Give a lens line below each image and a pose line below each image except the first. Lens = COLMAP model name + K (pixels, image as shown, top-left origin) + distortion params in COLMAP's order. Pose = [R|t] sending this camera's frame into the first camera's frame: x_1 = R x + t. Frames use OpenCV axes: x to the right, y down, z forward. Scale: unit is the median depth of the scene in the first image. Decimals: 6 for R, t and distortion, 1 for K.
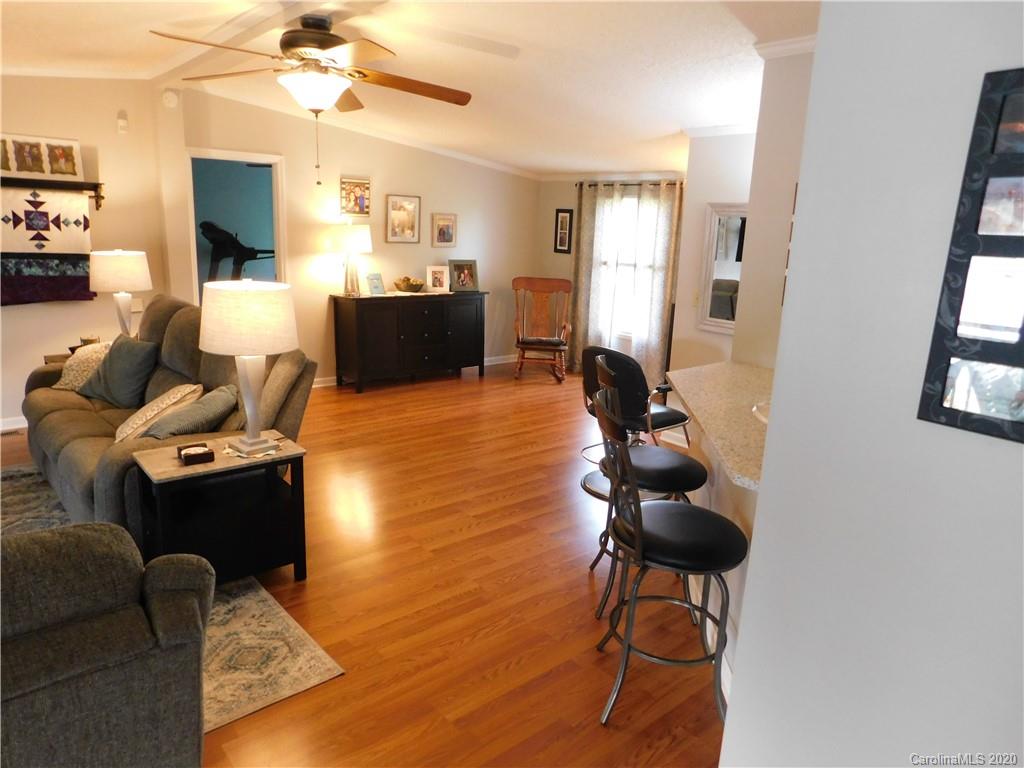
lens RADIAL K [[681.5, 0, 512.0], [0, 681.5, 384.0], [0, 0, 1]] dist [-0.068046, 0.056740]
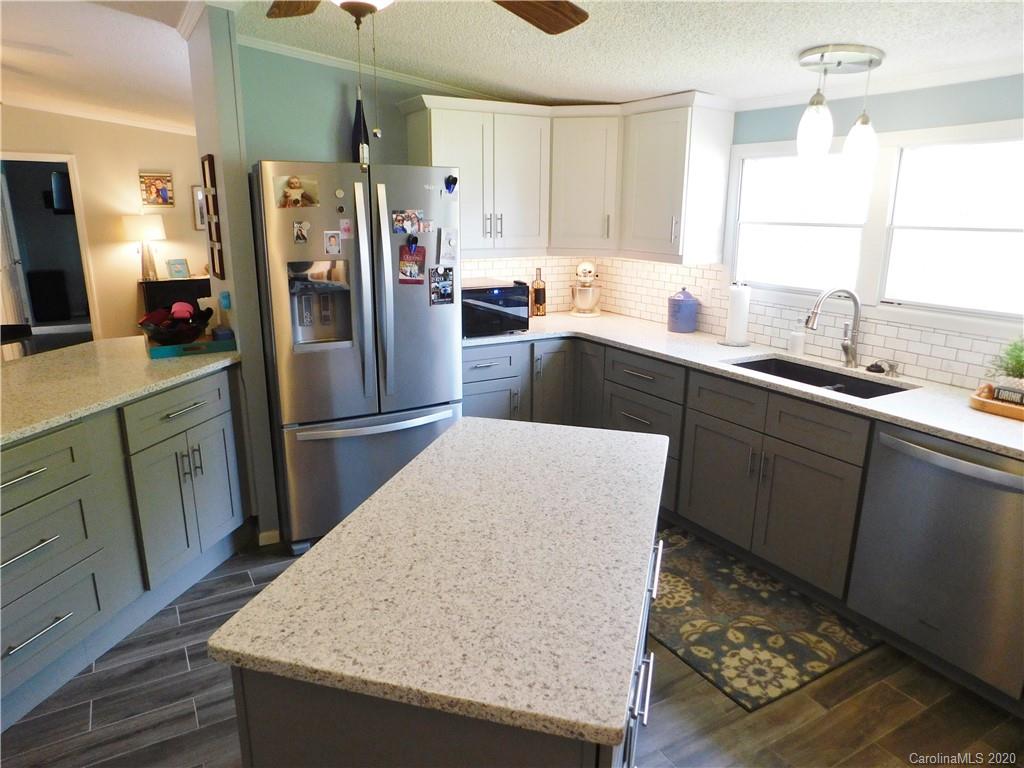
lens RADIAL K [[682.8, 0, 512.0], [0, 682.8, 384.0], [0, 0, 1]] dist [-0.069787, 0.065624]
pose [[0.985541, 0.009853, -0.169150, 0.515538], [-0.007016, 0.999825, 0.017363, 0.016146], [0.169292, -0.015926, 0.985437, 0.019037]]
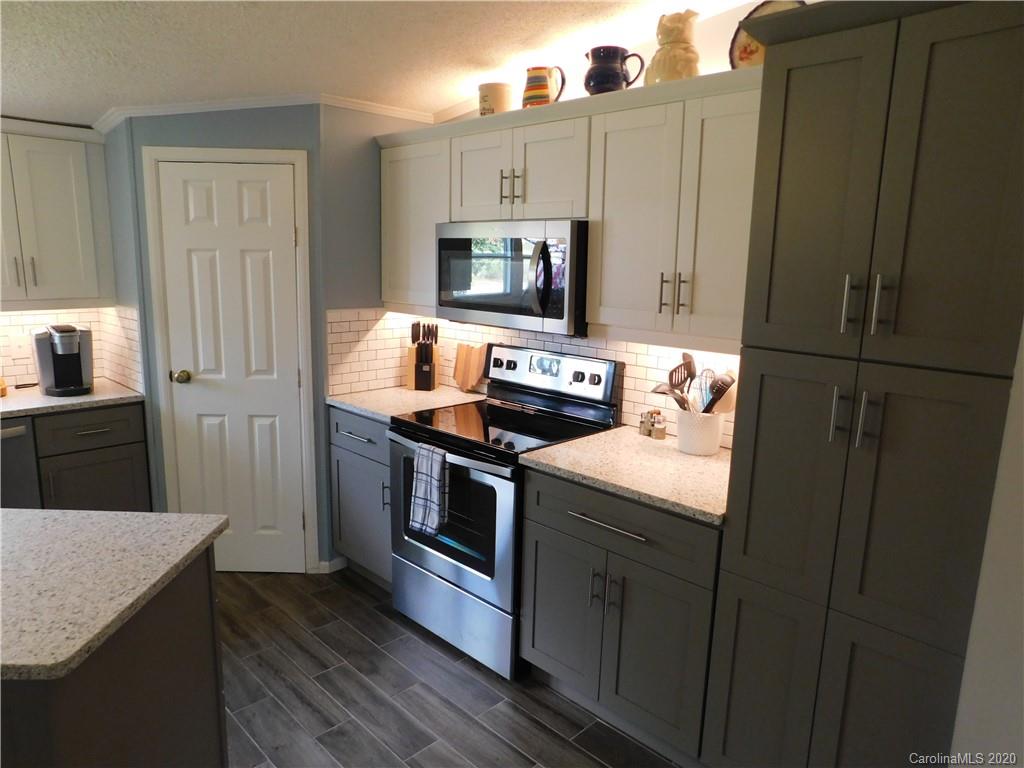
lens RADIAL K [[681.5, 0, 512.0], [0, 681.5, 384.0], [0, 0, 1]] dist [-0.068046, 0.056740]
pose [[-0.085007, -0.228732, 0.969771, 0.246173], [0.209553, 0.947421, 0.241829, -0.002059], [-0.974095, 0.223775, -0.032606, 0.046066]]
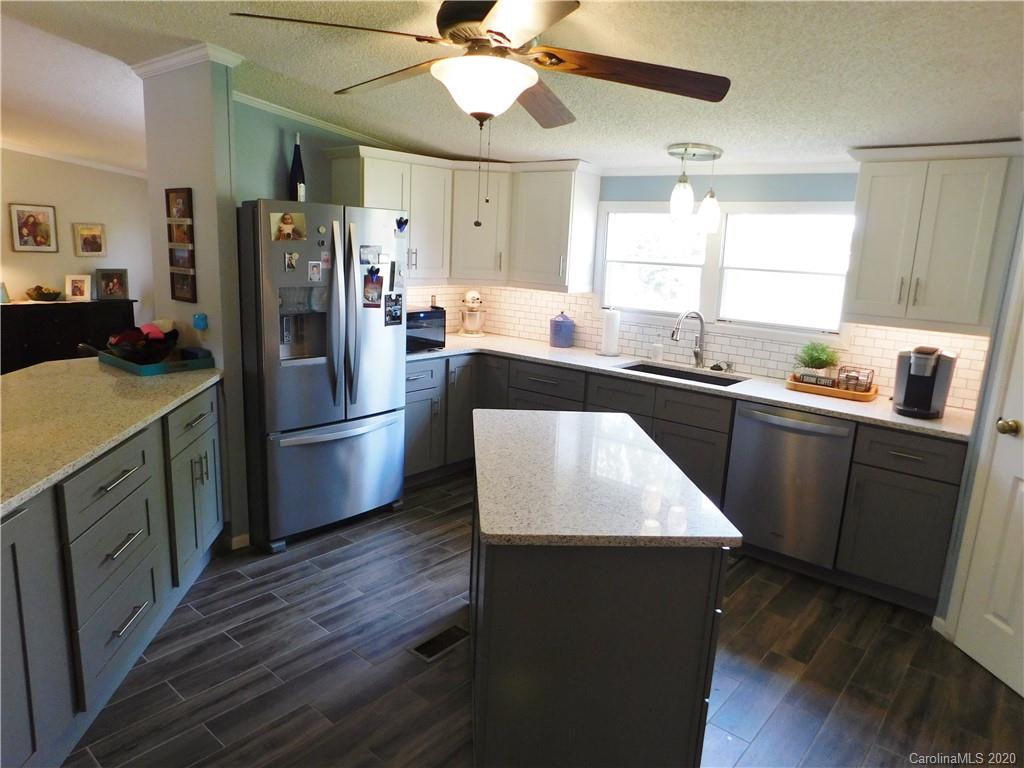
lens RADIAL K [[681.5, 0, 512.0], [0, 681.5, 384.0], [0, 0, 1]] dist [-0.068046, 0.056740]
pose [[0.985248, -0.031895, 0.168136, 0.378931], [0.035596, 0.999185, -0.019044, 0.032623], [-0.167392, 0.024748, 0.985580, -0.091554]]
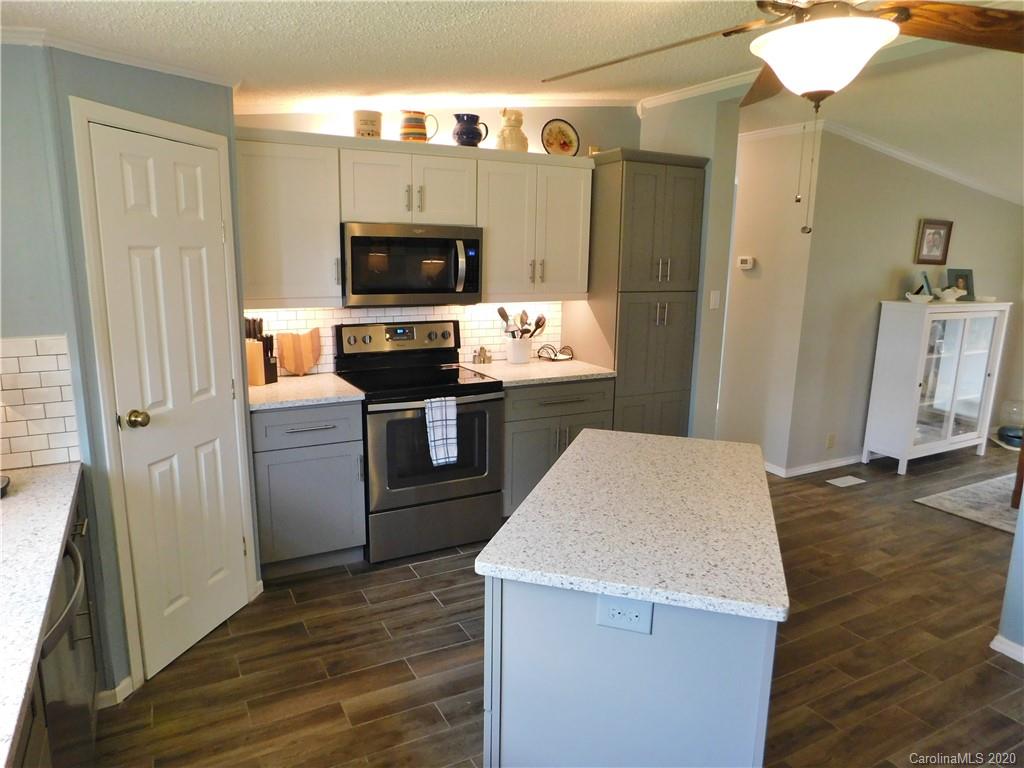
lens RADIAL K [[681.5, 0, 512.0], [0, 681.5, 384.0], [0, 0, 1]] dist [-0.068046, 0.056740]
pose [[-0.977743, -0.098175, 0.185420, 0.482968], [-0.011193, 0.906914, 0.421166, -0.113148], [-0.209508, 0.409717, -0.887828, 0.543434]]
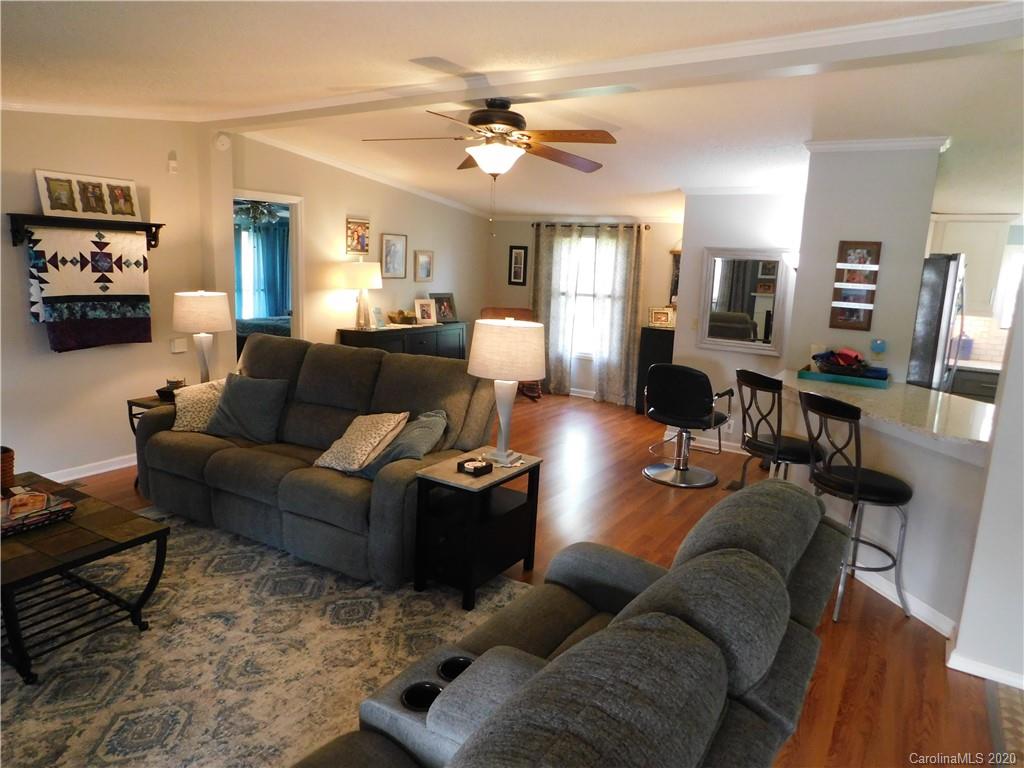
lens RADIAL K [[682.8, 0, 512.0], [0, 682.8, 384.0], [0, 0, 1]] dist [-0.069787, 0.065624]
pose [[0.956529, -0.054601, 0.286480, -0.312596], [0.065084, 0.997509, -0.027191, -0.001966], [-0.284282, 0.044654, 0.957700, -0.069272]]
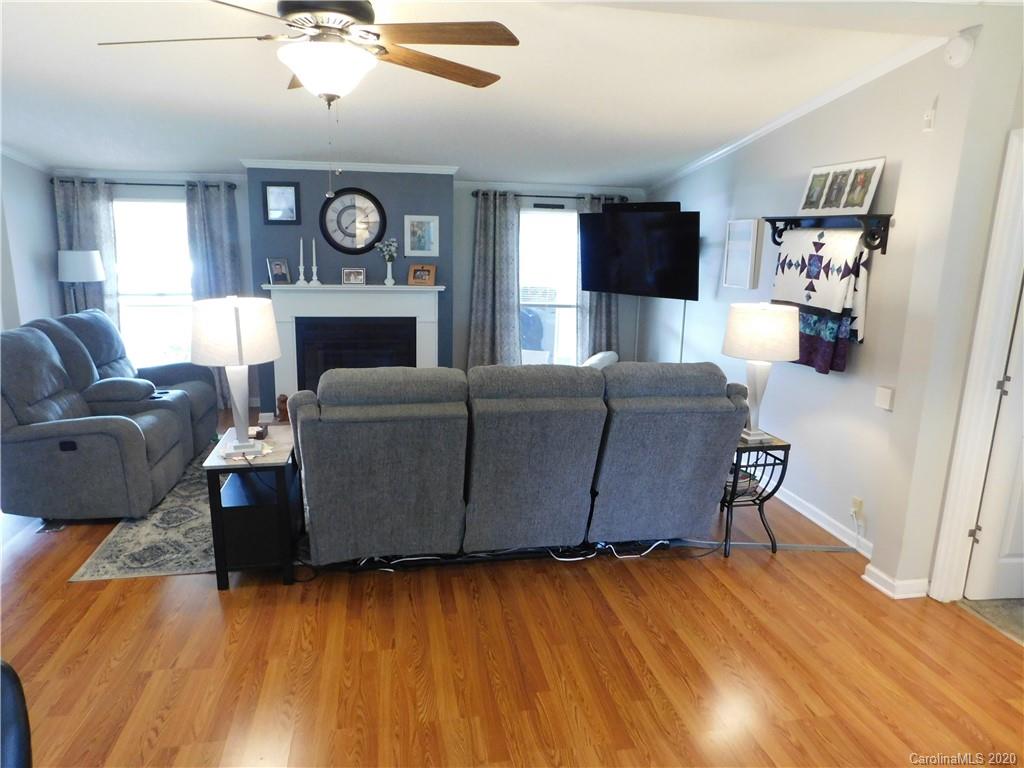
lens RADIAL K [[681.5, 0, 512.0], [0, 681.5, 384.0], [0, 0, 1]] dist [-0.068046, 0.056740]
pose [[-0.496586, 0.134840, -0.857450, 0.141152], [-0.243627, 0.926497, 0.286792, -0.187133], [0.833096, 0.351315, -0.427235, 0.794775]]
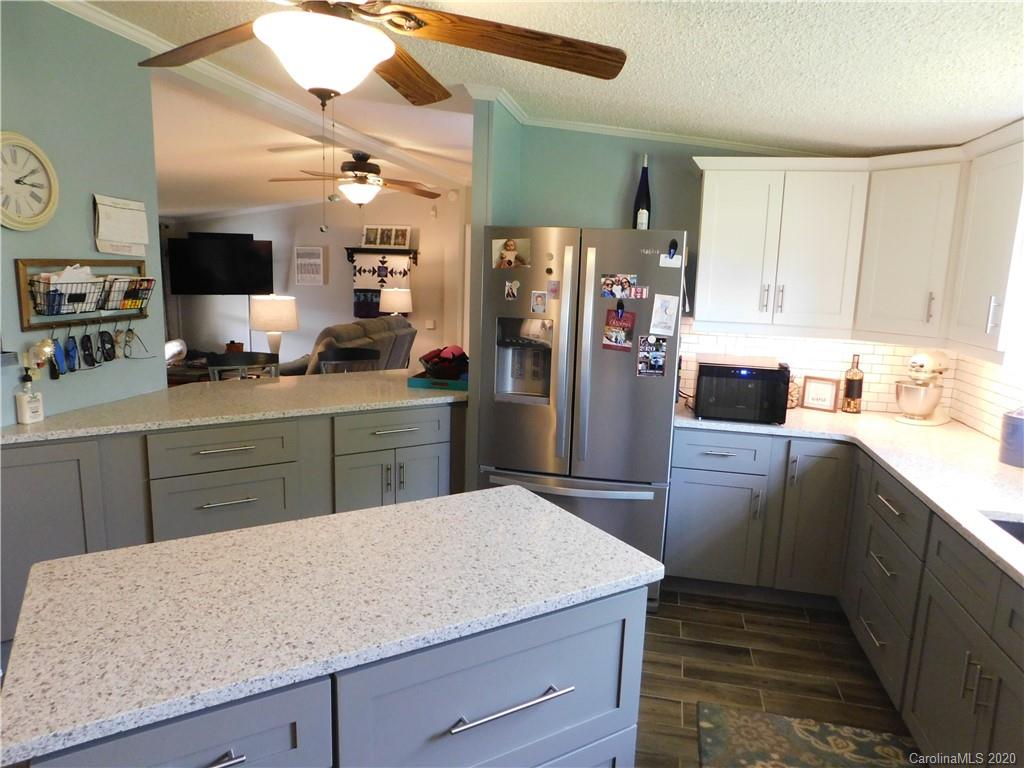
lens RADIAL K [[682.8, 0, 512.0], [0, 682.8, 384.0], [0, 0, 1]] dist [-0.069787, 0.065624]
pose [[0.603838, 0.115497, -0.788696, 0.690374], [-0.194005, 0.980988, -0.004877, -0.007572], [0.773138, 0.155956, 0.614765, 0.148612]]
